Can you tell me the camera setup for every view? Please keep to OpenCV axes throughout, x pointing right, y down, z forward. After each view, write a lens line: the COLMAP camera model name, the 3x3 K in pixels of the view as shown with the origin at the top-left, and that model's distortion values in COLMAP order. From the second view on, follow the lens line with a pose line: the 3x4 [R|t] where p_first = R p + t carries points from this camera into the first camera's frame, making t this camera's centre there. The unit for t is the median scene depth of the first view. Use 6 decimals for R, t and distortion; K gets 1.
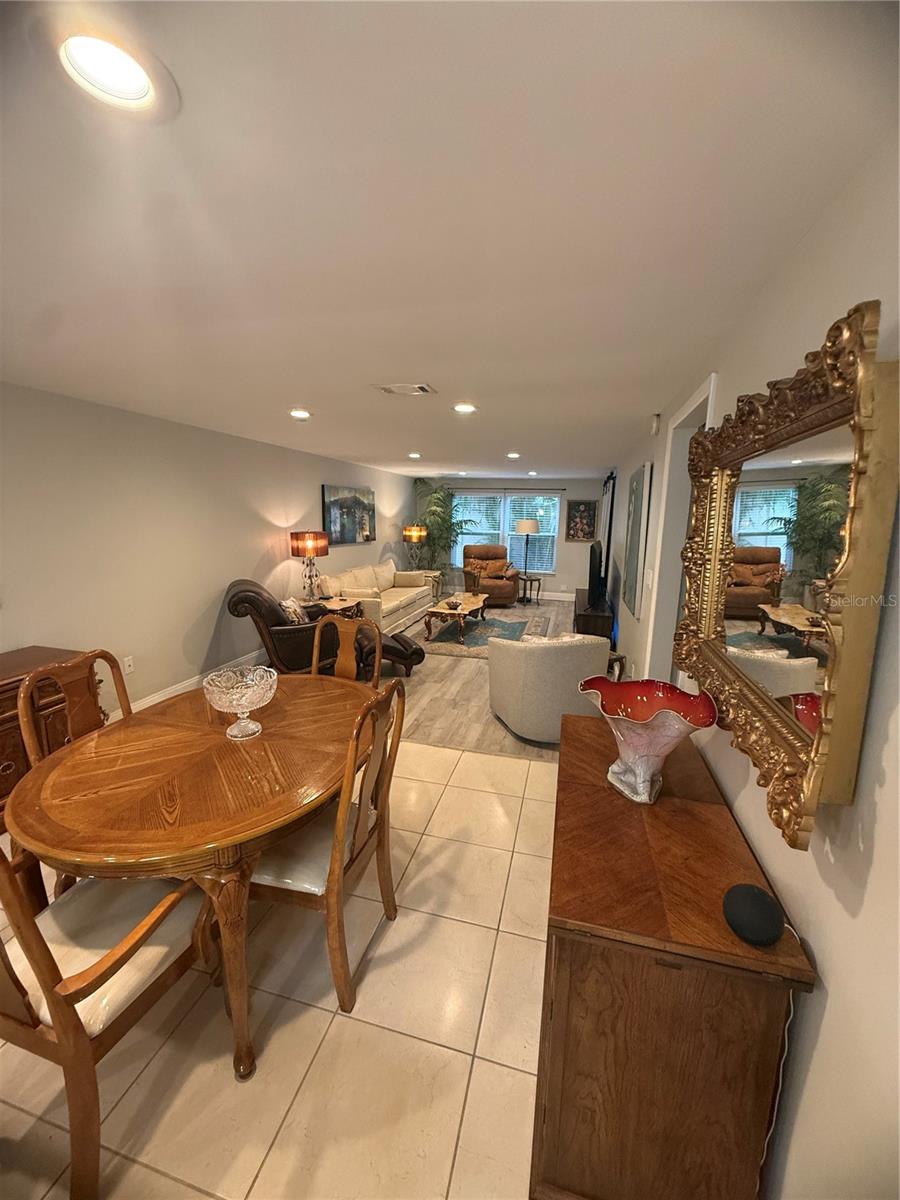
lens RADIAL K [[474.2, 0, 447.2], [0, 474.2, 599.7], [0, 0, 1]] dist [-0.001303, -0.000266]
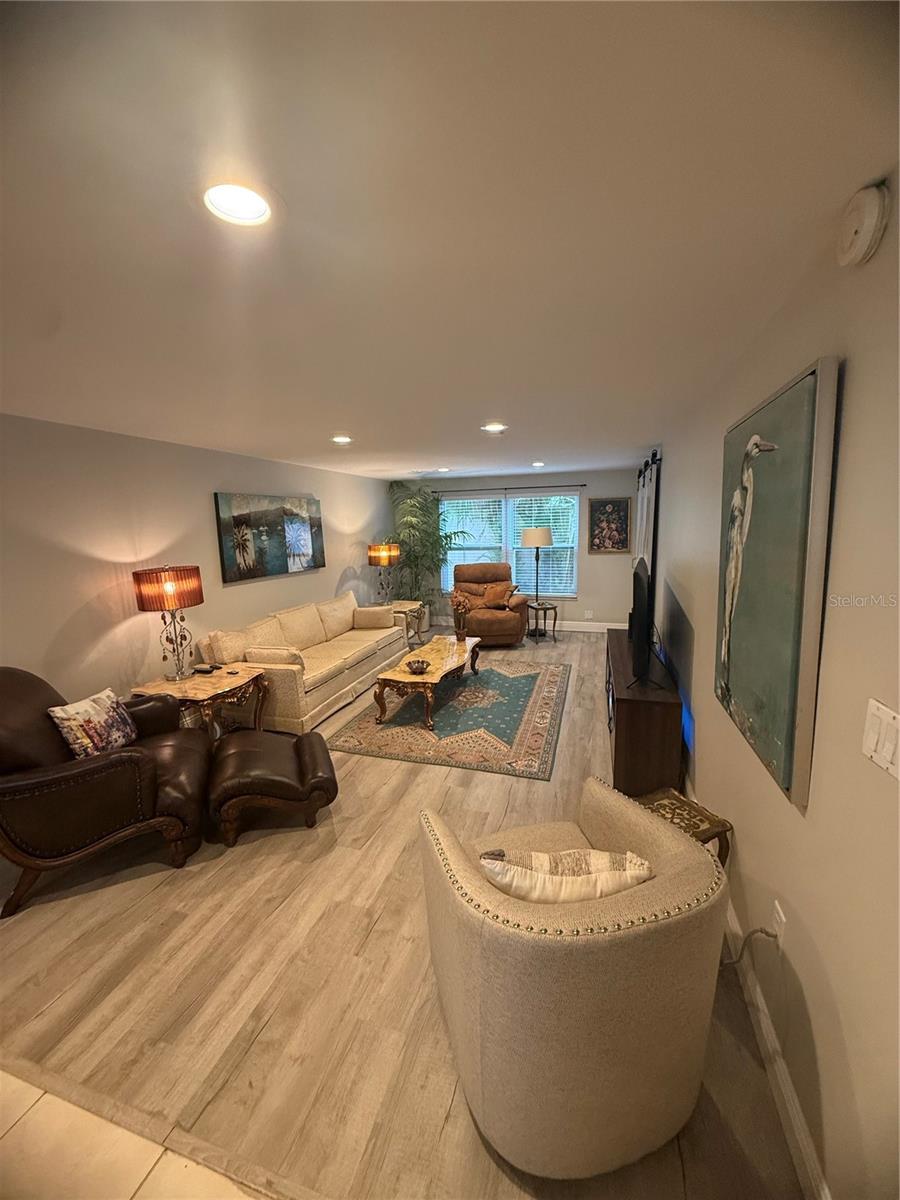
lens RADIAL K [[474.2, 0, 447.2], [0, 474.2, 599.7], [0, 0, 1]] dist [-0.001303, -0.000266]
pose [[0.997927, -0.039335, -0.050934, 0.070694], [0.038510, 0.999112, -0.017091, -0.053439], [0.051561, 0.015094, 0.998556, 0.275934]]
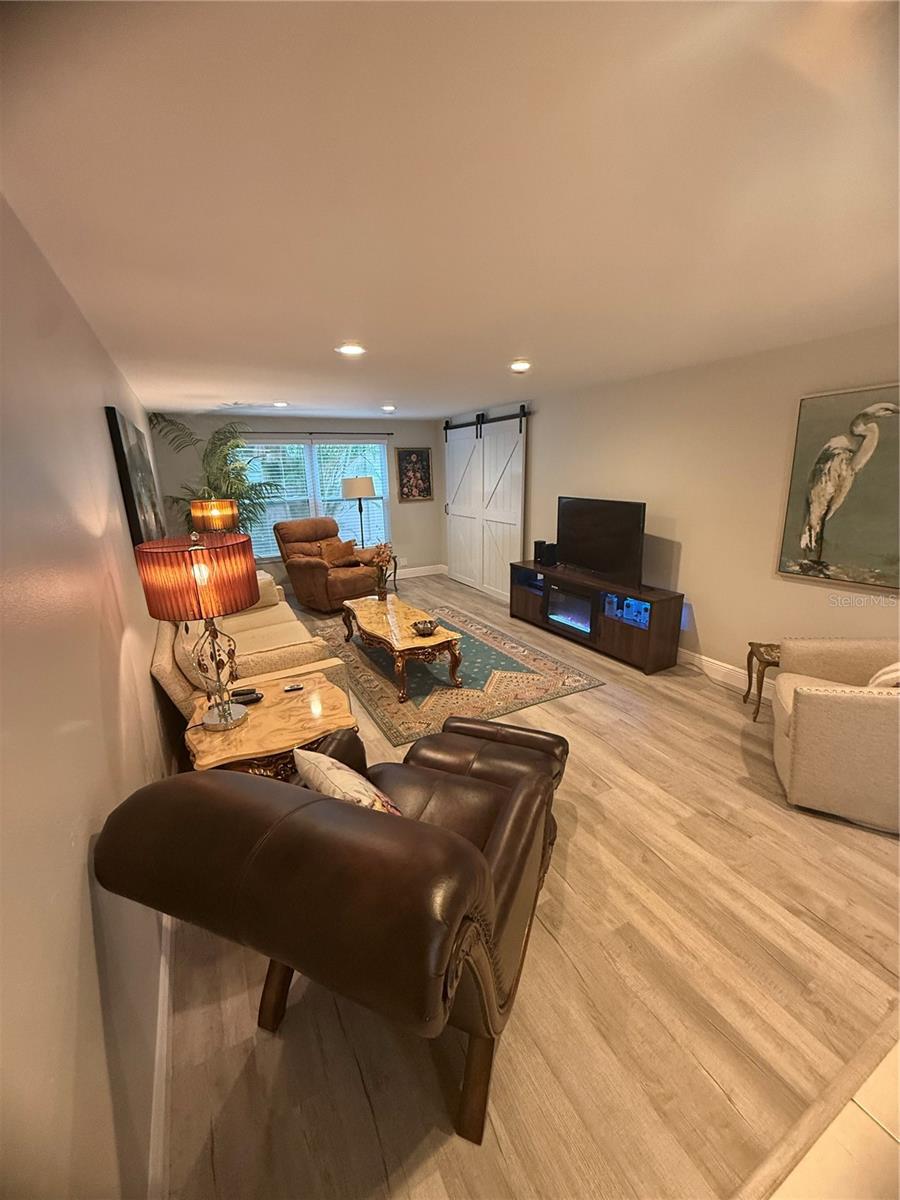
lens RADIAL K [[474.2, 0, 447.2], [0, 474.2, 599.7], [0, 0, 1]] dist [-0.001303, -0.000266]
pose [[0.731054, -0.220427, 0.645734, -0.267507], [0.160743, 0.975381, 0.150973, -0.084672], [-0.663115, -0.006572, 0.748489, 0.425006]]
